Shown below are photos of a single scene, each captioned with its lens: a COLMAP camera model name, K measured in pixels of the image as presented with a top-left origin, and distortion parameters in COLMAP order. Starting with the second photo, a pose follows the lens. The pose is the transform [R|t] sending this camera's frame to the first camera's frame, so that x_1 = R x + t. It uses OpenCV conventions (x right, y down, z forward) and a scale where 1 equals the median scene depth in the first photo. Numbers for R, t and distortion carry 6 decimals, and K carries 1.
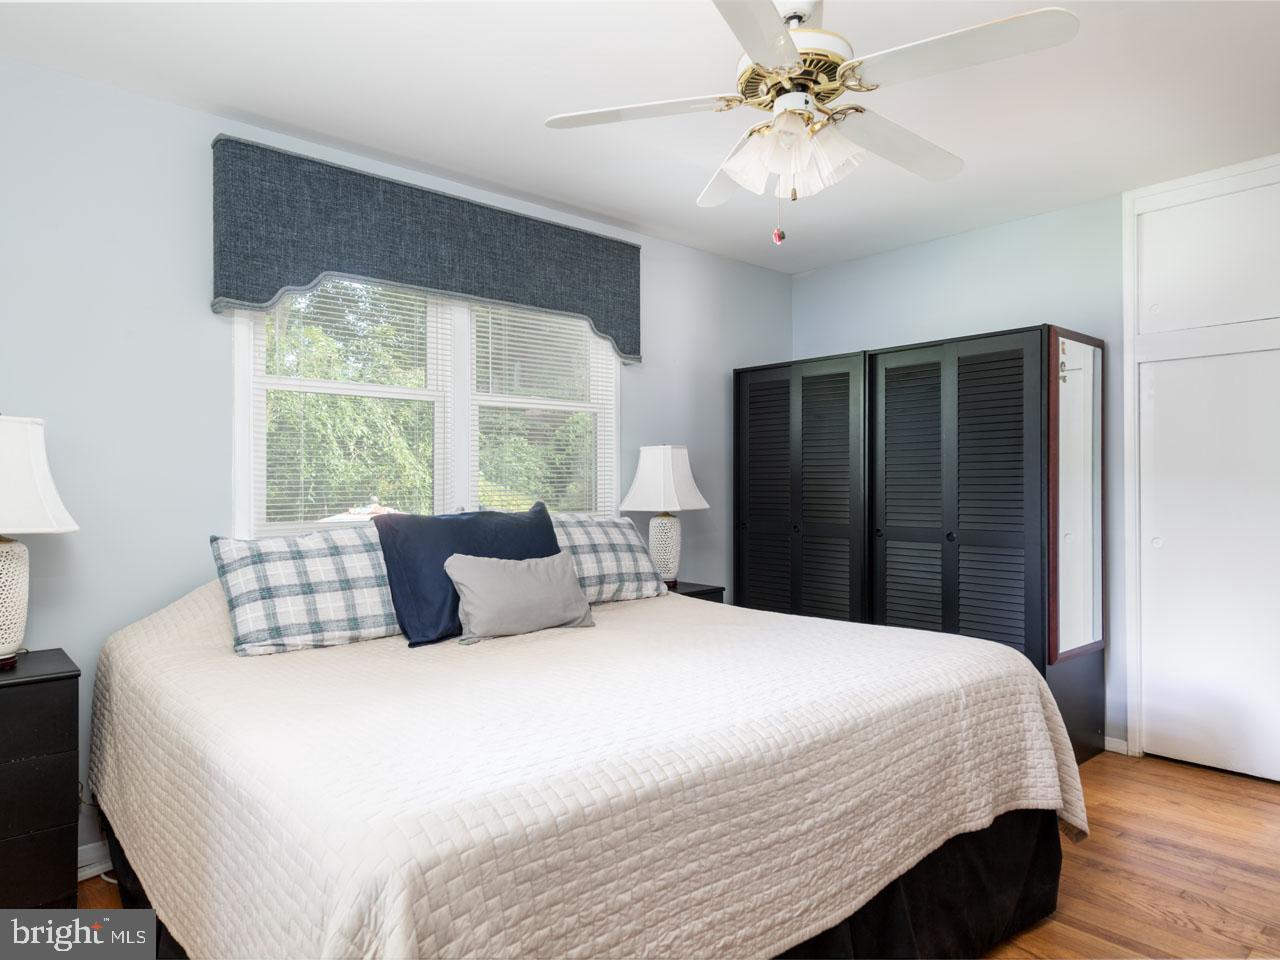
lens RADIAL K [[790.2, 0, 620.7], [0, 790.2, 480.0], [0, 0, 1]] dist [0.008771, 0.000564]
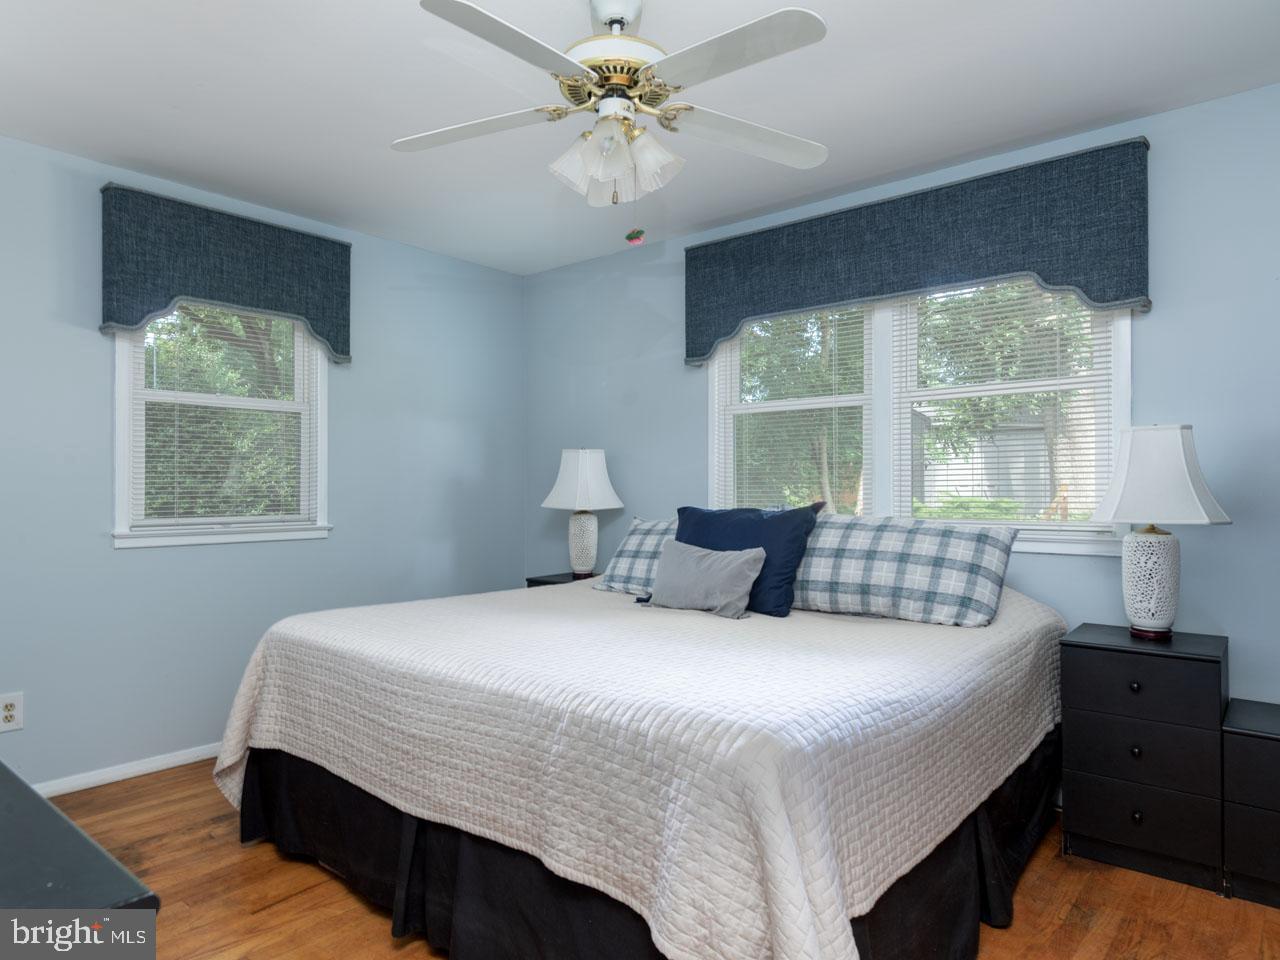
lens RADIAL K [[790.2, 0, 620.7], [0, 790.2, 480.0], [0, 0, 1]] dist [0.008771, 0.000564]
pose [[0.145719, -0.003787, -0.989319, 0.916018], [0.006405, 0.999975, -0.002884, 0.001006], [0.989305, -0.005916, 0.145739, 0.645467]]
